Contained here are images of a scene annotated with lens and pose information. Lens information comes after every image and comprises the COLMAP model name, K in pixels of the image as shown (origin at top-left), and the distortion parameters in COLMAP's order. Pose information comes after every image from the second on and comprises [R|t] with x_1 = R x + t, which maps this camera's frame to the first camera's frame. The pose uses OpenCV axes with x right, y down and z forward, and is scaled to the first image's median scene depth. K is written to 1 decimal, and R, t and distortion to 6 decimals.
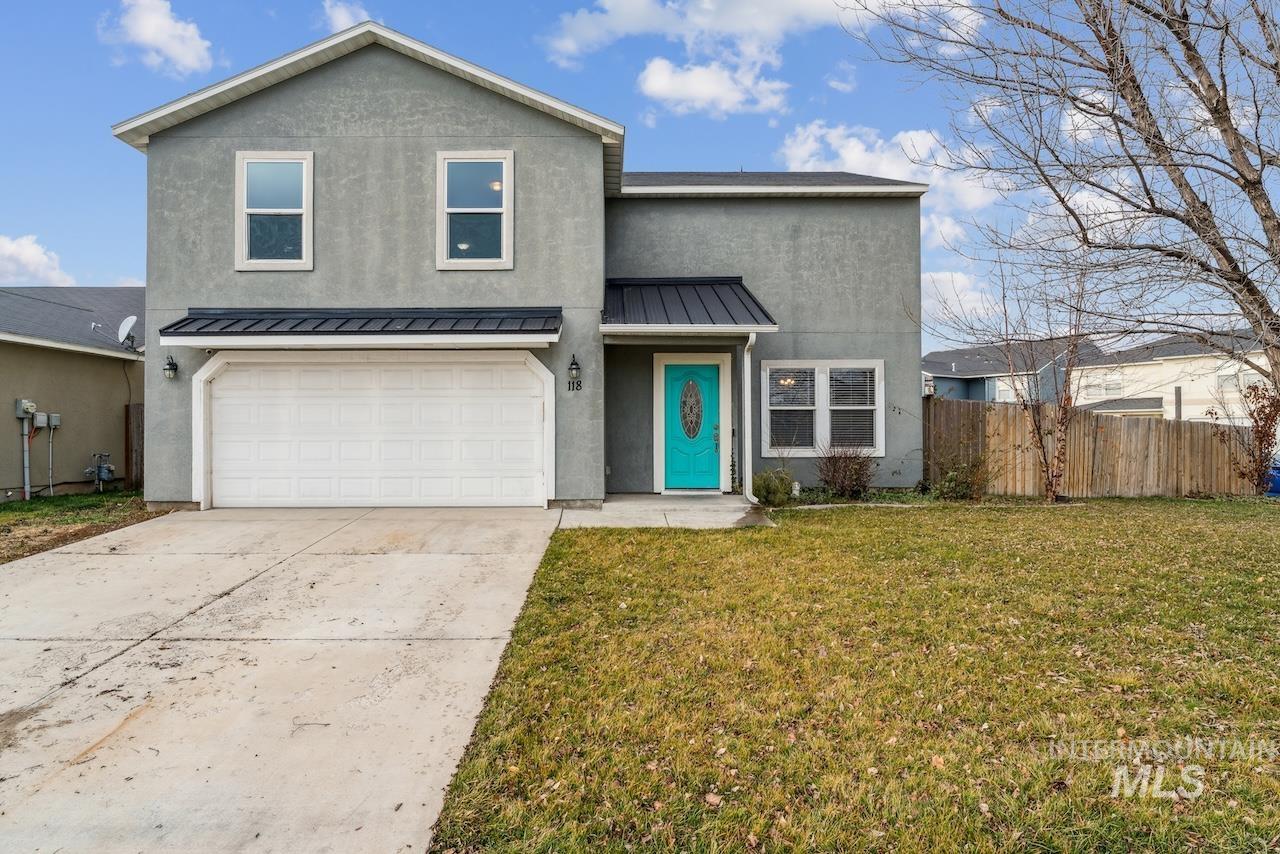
lens RADIAL K [[686.5, 0, 639.5], [0, 686.5, 411.5], [0, 0, 1]] dist [-0.000509, 0.000038]
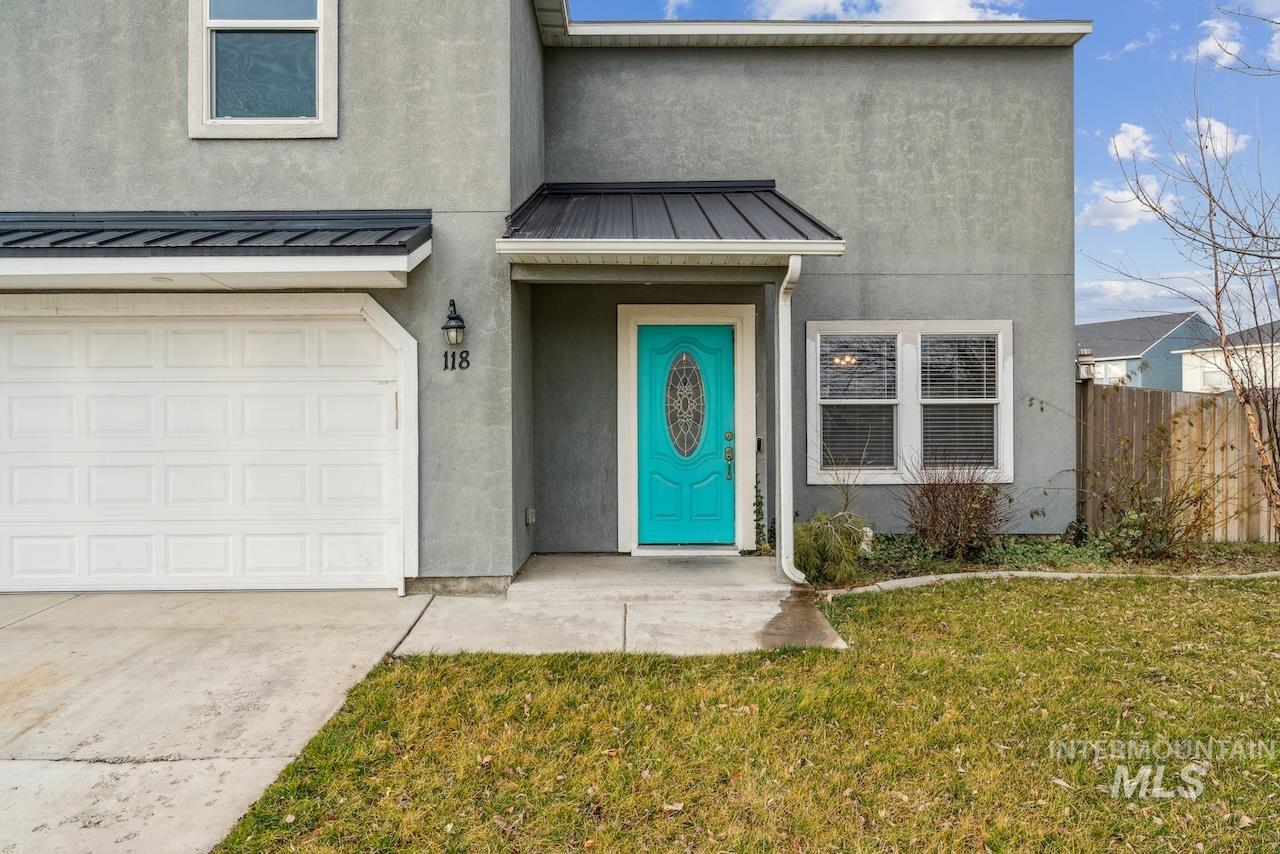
lens RADIAL K [[998.4, 0, 640.0], [0, 998.4, 427.0], [0, 0, 1]] dist [0.002830, 0.000146]
pose [[0.999898, -0.002597, 0.014044, 0.027544], [0.002315, 0.999795, 0.020103, -0.001297], [-0.014093, -0.020068, 0.999699, 0.183174]]
